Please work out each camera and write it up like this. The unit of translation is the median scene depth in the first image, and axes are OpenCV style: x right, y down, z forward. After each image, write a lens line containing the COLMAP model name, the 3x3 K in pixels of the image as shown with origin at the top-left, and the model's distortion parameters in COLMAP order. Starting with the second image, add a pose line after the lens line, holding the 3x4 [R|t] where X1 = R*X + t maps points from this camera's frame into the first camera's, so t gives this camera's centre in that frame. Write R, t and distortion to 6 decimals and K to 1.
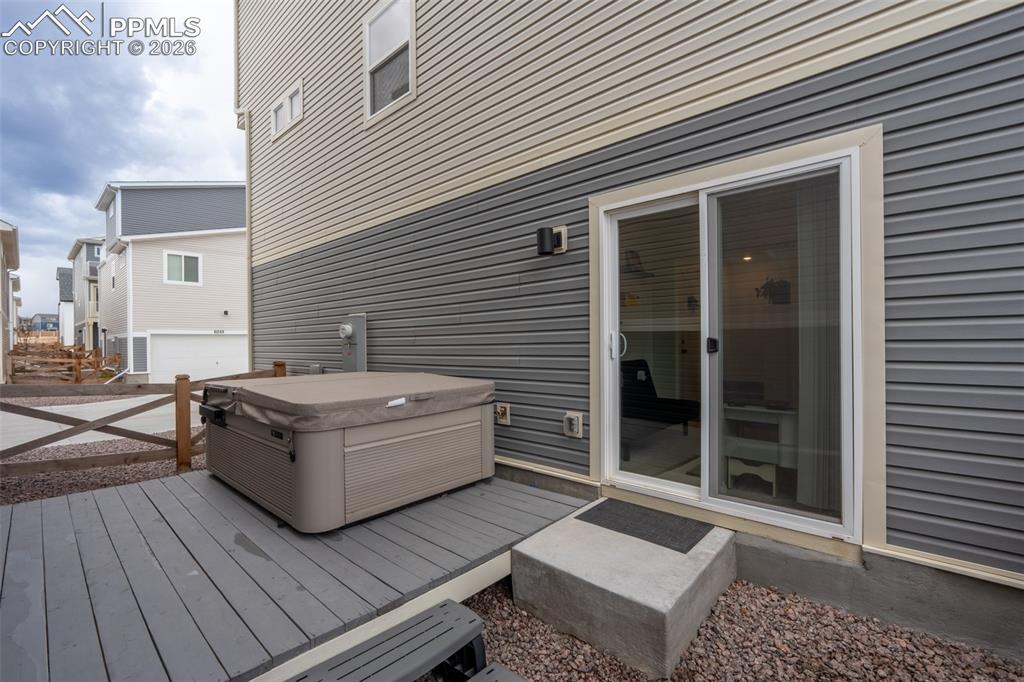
lens RADIAL K [[450.9, 0, 507.0], [0, 450.9, 340.9], [0, 0, 1]] dist [-0.004453, -0.000508]
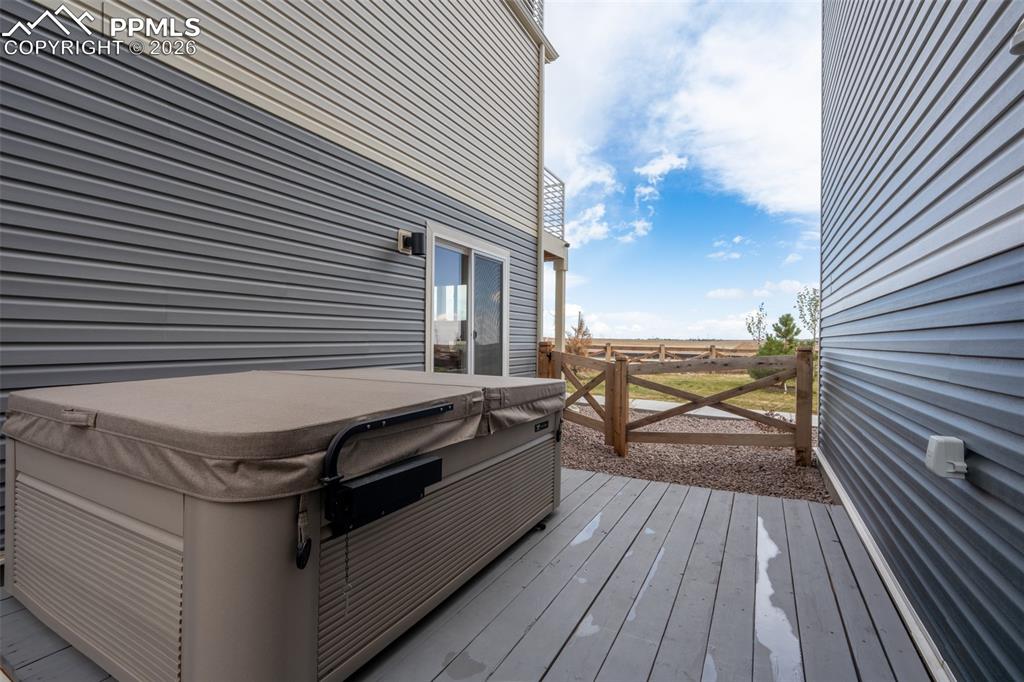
lens RADIAL K [[450.9, 0, 507.0], [0, 450.9, 340.9], [0, 0, 1]] dist [-0.004453, -0.000508]
pose [[-0.235121, 0.011417, 0.971899, -1.348887], [-0.005615, 0.999898, -0.013104, 0.056234], [-0.971950, -0.008538, -0.235033, 1.278030]]
